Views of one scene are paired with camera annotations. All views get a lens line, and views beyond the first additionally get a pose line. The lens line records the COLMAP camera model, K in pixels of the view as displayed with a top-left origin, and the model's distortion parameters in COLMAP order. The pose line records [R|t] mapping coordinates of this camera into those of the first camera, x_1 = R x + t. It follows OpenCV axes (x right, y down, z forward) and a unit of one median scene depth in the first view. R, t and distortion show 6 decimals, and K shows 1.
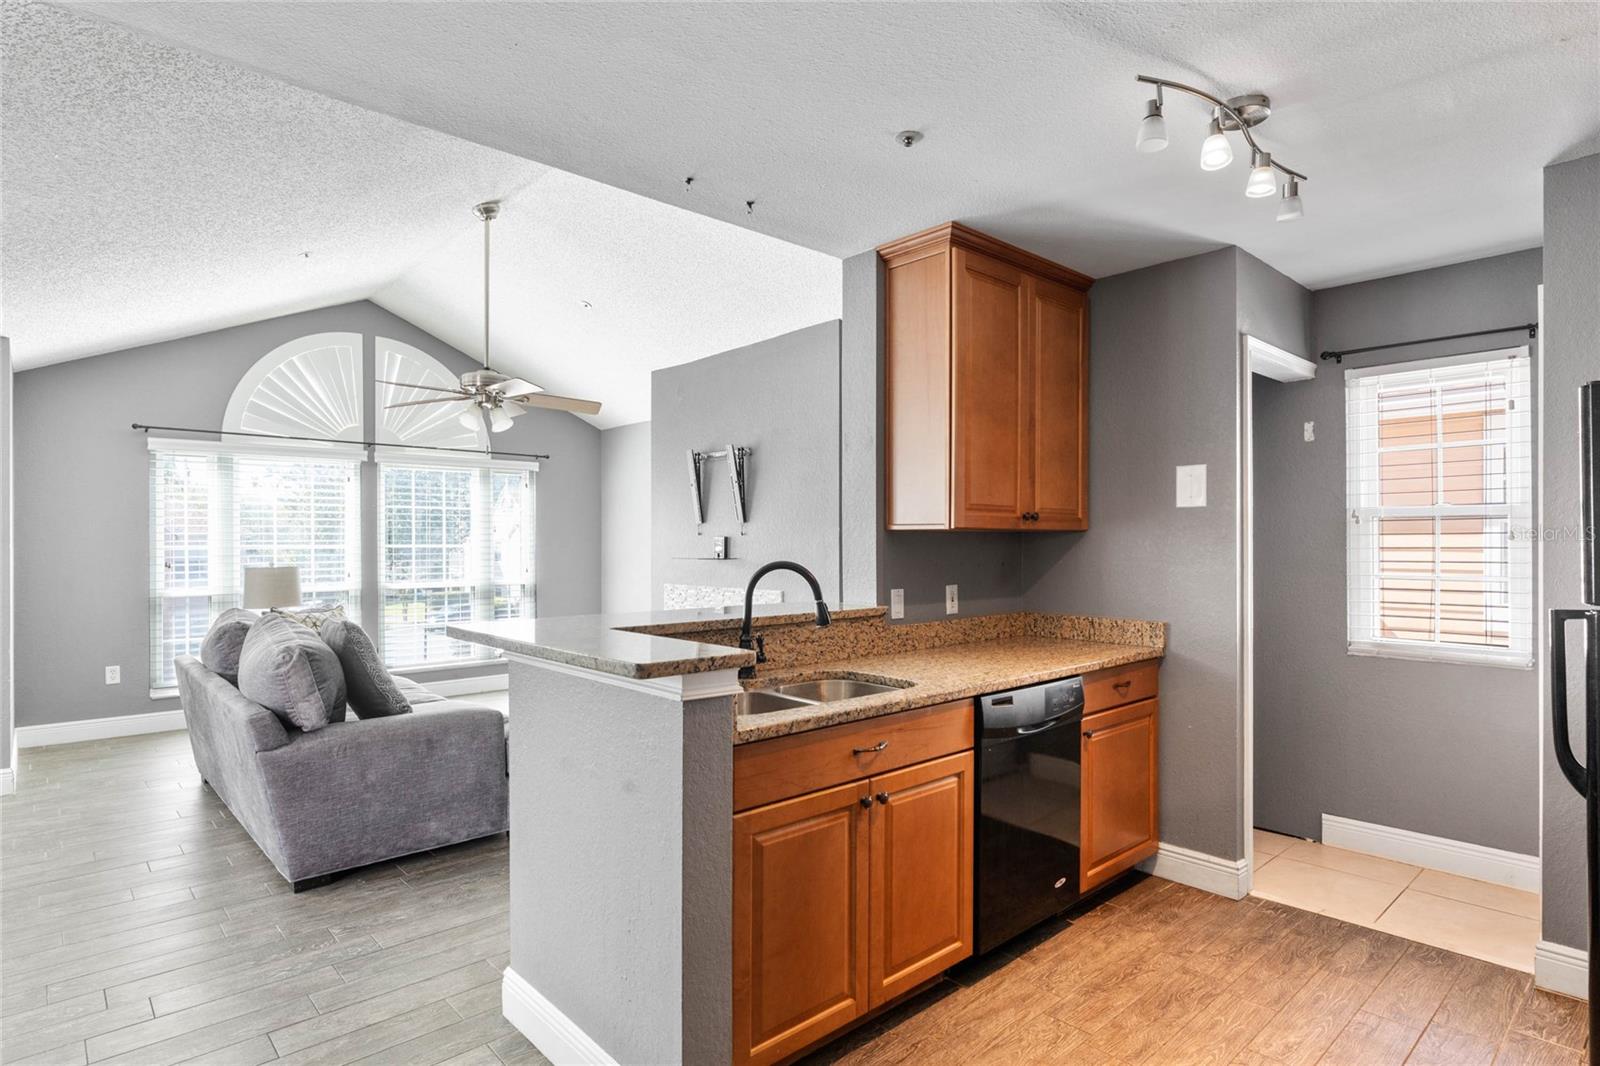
lens RADIAL K [[839.3, 0, 806.2], [0, 839.3, 540.1], [0, 0, 1]] dist [0.000159, 0.000481]
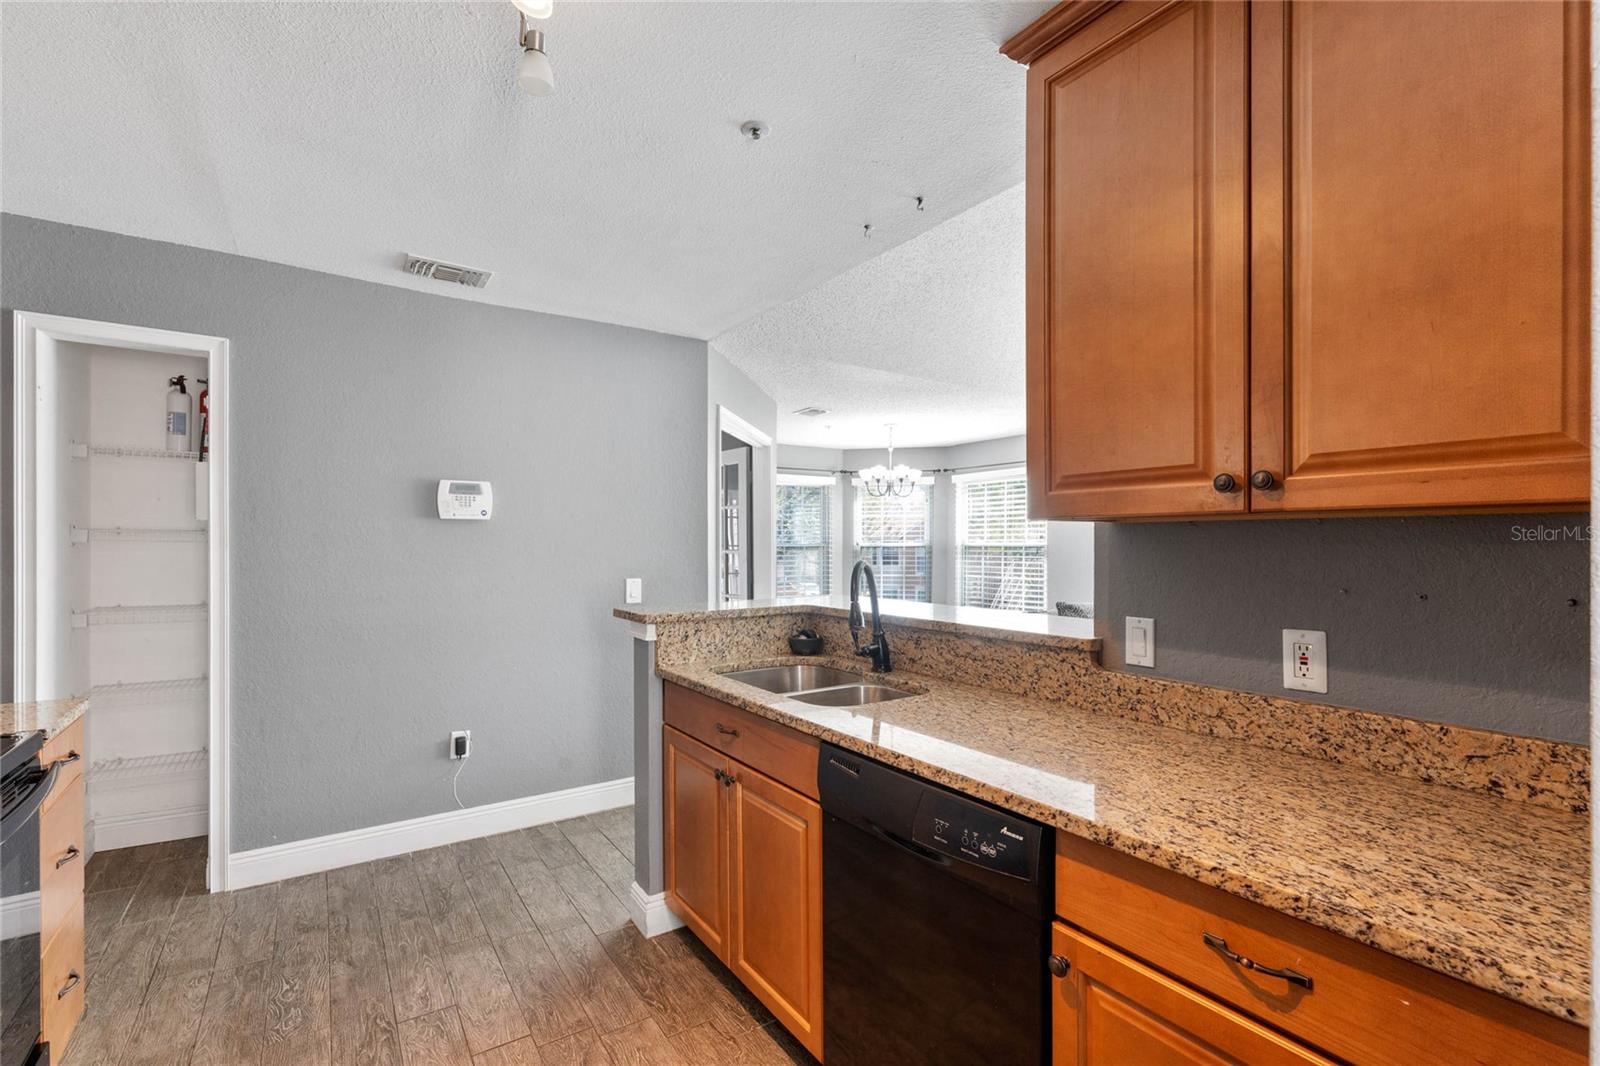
lens RADIAL K [[716.0, 0, 805.2], [0, 716.0, 543.1], [0, 0, 1]] dist [-0.003191, -0.000179]
pose [[-0.150761, 0.000939, -0.988570, 0.670390], [0.007158, 0.999974, -0.000141, 0.002077], [0.988544, -0.007098, -0.150764, 0.841570]]
